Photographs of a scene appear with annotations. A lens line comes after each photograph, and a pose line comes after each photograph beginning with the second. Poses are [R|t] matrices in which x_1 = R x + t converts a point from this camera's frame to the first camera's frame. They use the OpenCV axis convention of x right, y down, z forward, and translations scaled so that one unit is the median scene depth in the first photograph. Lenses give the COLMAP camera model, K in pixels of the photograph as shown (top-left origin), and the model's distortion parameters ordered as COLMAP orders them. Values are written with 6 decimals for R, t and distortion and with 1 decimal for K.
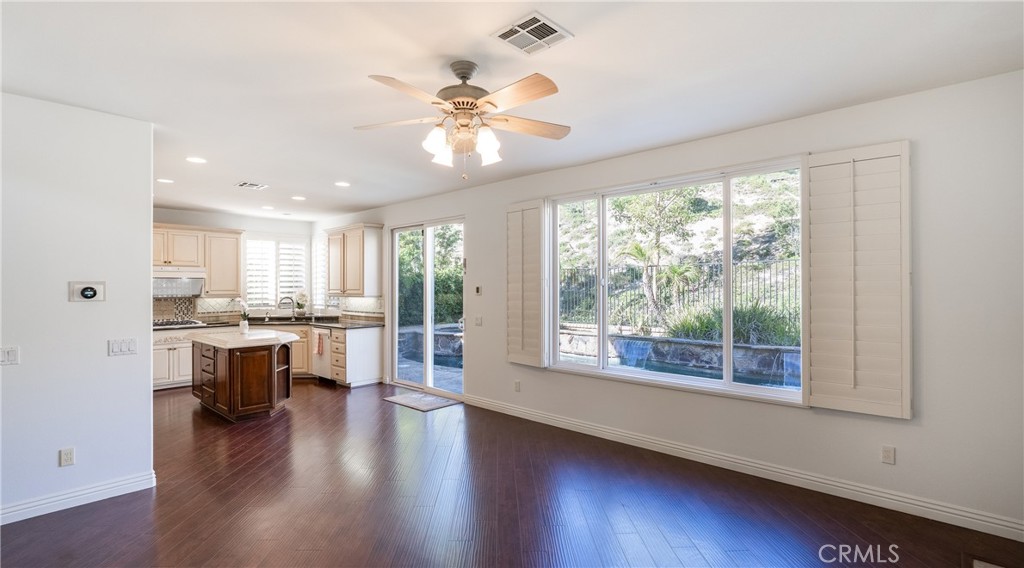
lens RADIAL K [[470.2, 0, 511.4], [0, 470.2, 285.7], [0, 0, 1]] dist [-0.006308, 0.000325]
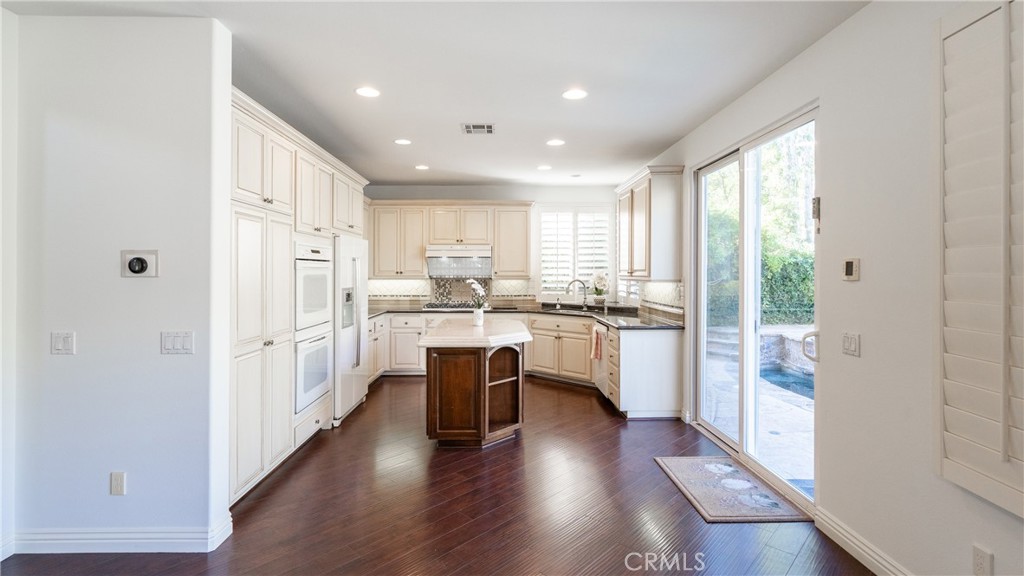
lens RADIAL K [[470.2, 0, 506.0], [0, 470.2, 271.5], [0, 0, 1]] dist [-0.006308, 0.000325]
pose [[0.697754, 0.003662, -0.716329, 0.009942], [-0.003260, 0.999993, 0.001936, 0.009301], [0.716330, 0.000984, 0.697760, 0.393981]]
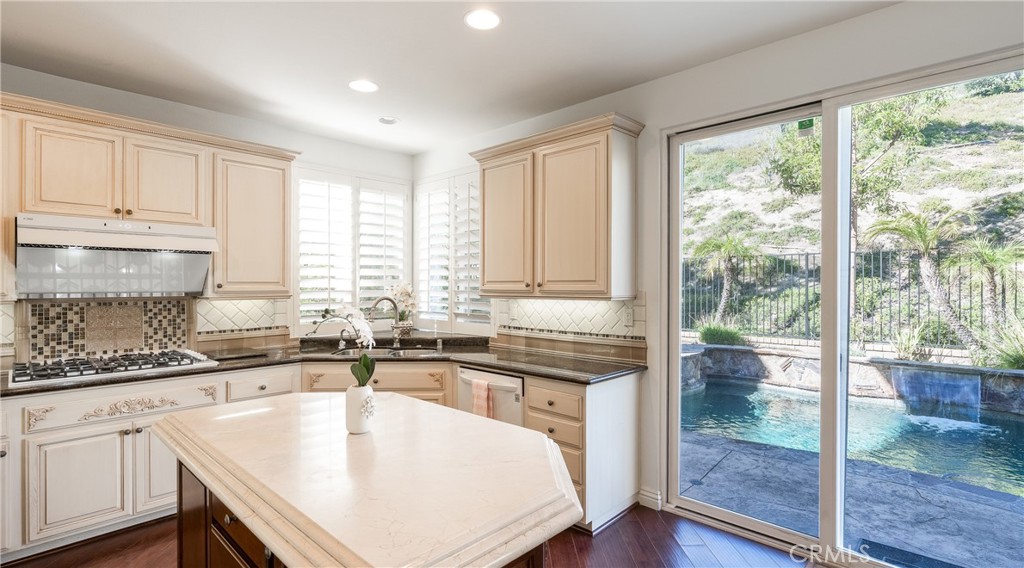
lens RADIAL K [[470.2, 0, 512.6], [0, 470.2, 286.3], [0, 0, 1]] dist [-0.006308, 0.000325]
pose [[0.999988, 0.004152, -0.002442, -0.383881], [-0.004140, 0.999978, 0.005114, 0.010568], [0.002463, -0.005104, 0.999984, 0.578167]]
